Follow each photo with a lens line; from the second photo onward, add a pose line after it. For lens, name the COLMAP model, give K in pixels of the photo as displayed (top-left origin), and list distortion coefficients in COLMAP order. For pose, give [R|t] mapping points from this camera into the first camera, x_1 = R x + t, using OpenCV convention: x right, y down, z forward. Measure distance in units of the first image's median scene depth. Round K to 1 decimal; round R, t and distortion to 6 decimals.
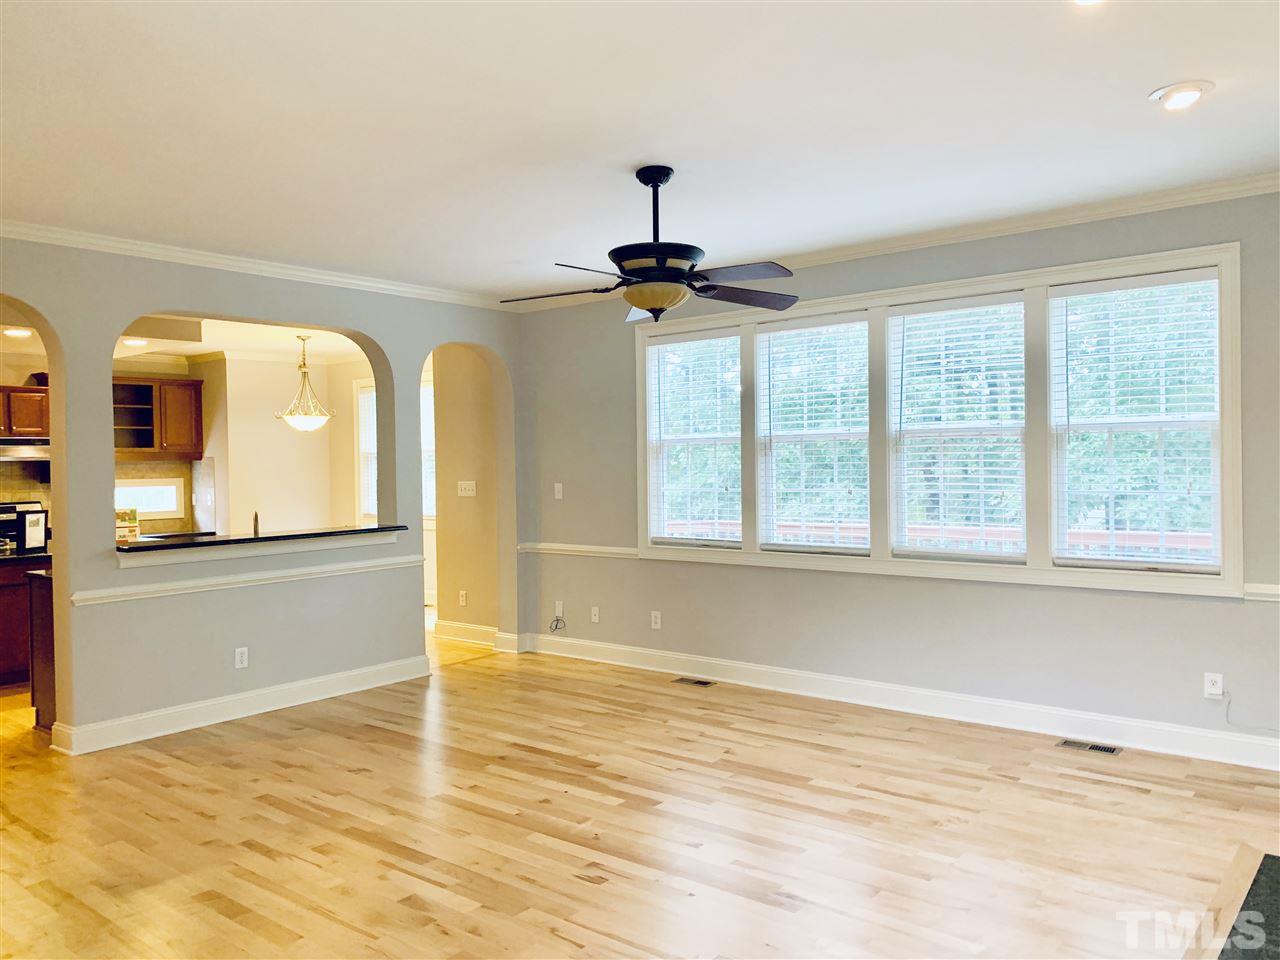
lens RADIAL K [[1000.0, 0, 634.0], [0, 1000.0, 471.5], [0, 0, 1]] dist [0.008148, 0.000134]
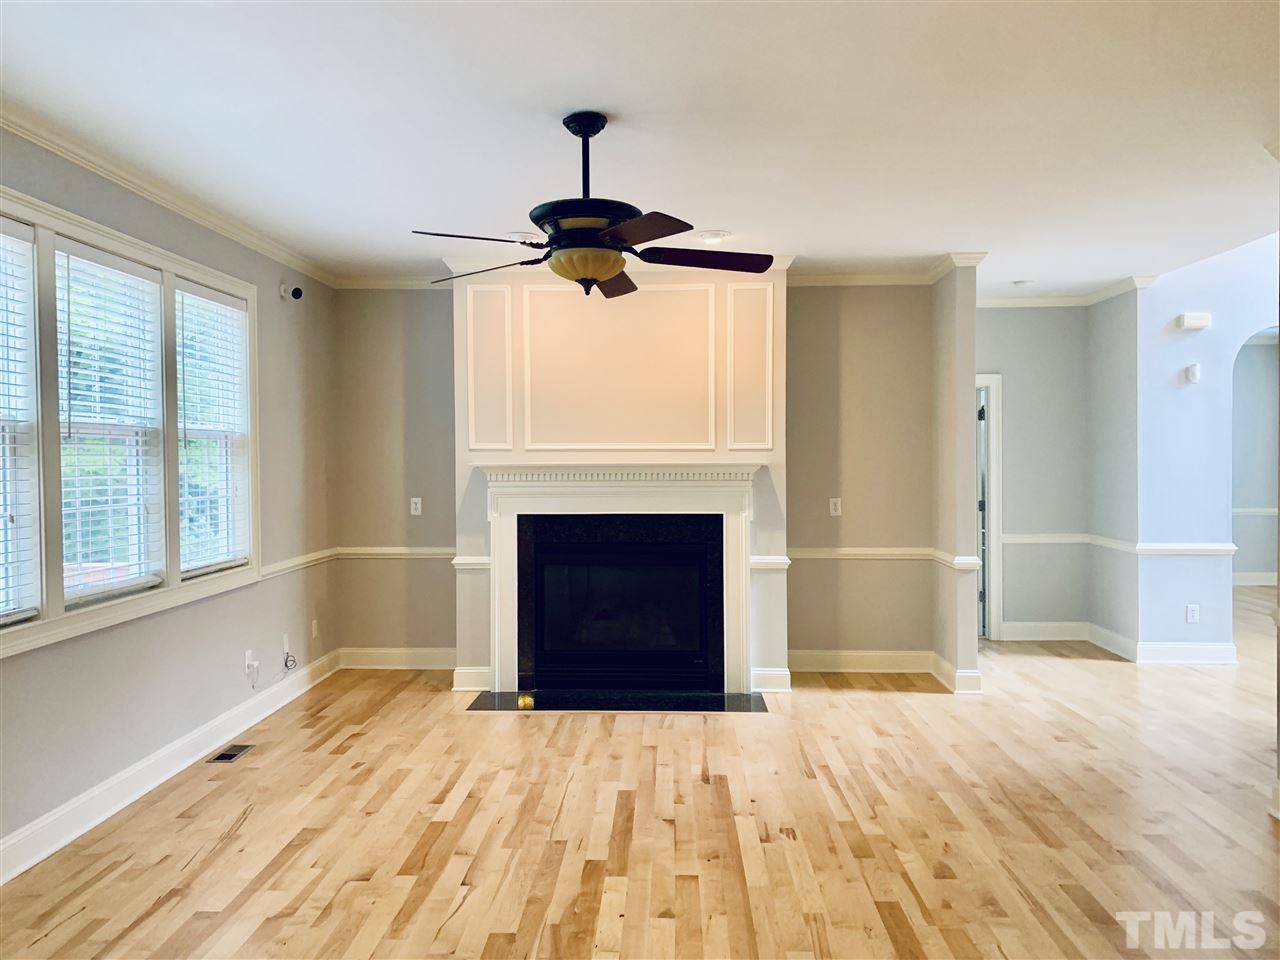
lens RADIAL K [[981.6, 0, 640.0], [0, 981.6, 480.0], [0, 0, 1]] dist [0.014437, 0.000017]
pose [[-0.609968, 0.001189, 0.792425, -0.570132], [0.025299, 0.999518, 0.017975, -0.004443], [-0.792022, 0.031012, -0.609704, 1.262837]]
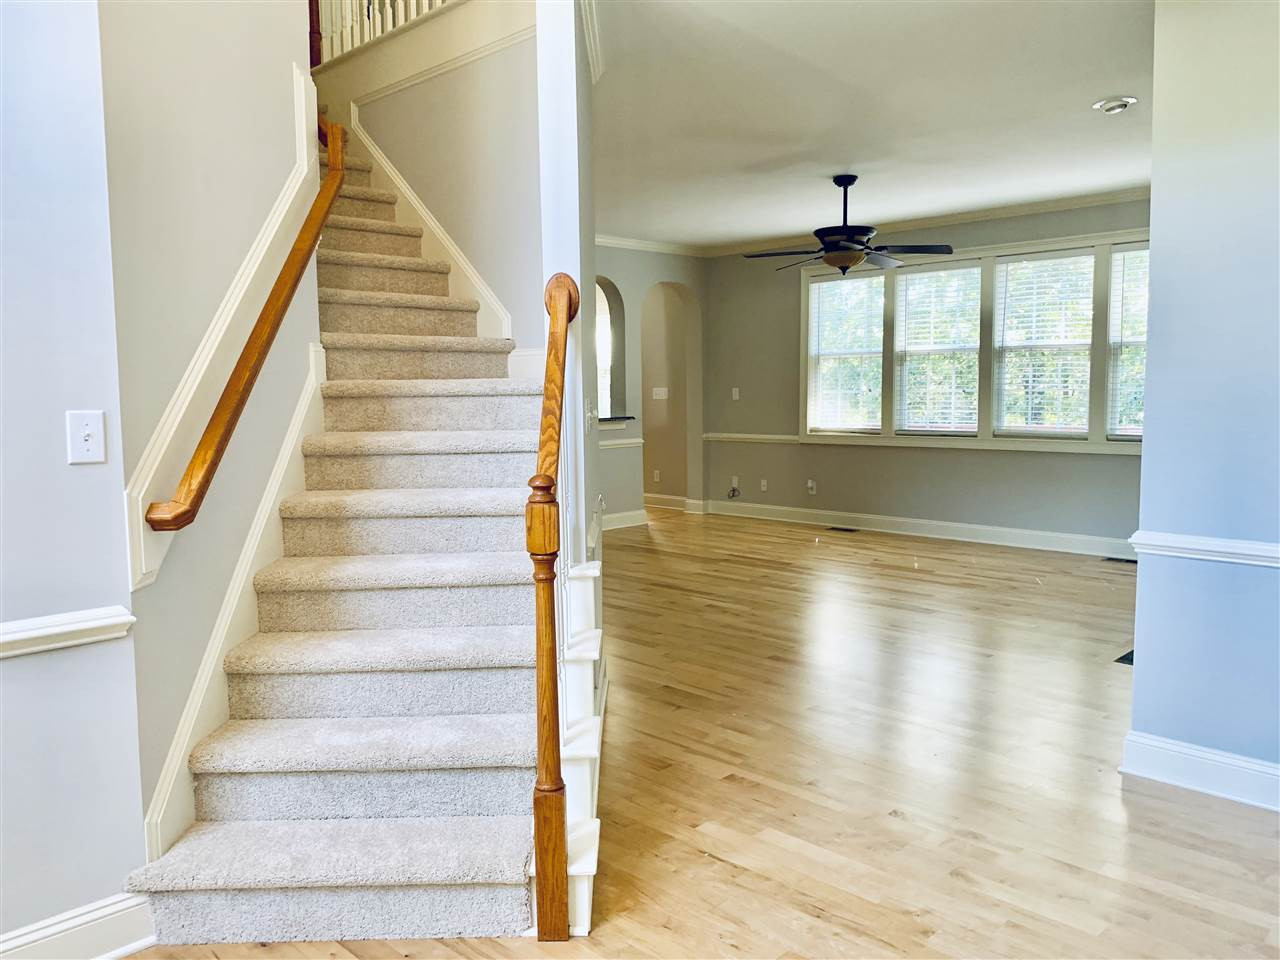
lens RADIAL K [[981.6, 0, 640.0], [0, 981.6, 480.0], [0, 0, 1]] dist [0.014437, 0.000017]
pose [[0.995660, 0.014184, -0.091979, -0.128014], [-0.006065, 0.996106, 0.087956, 0.031296], [0.092869, -0.087017, 0.991869, -0.501855]]
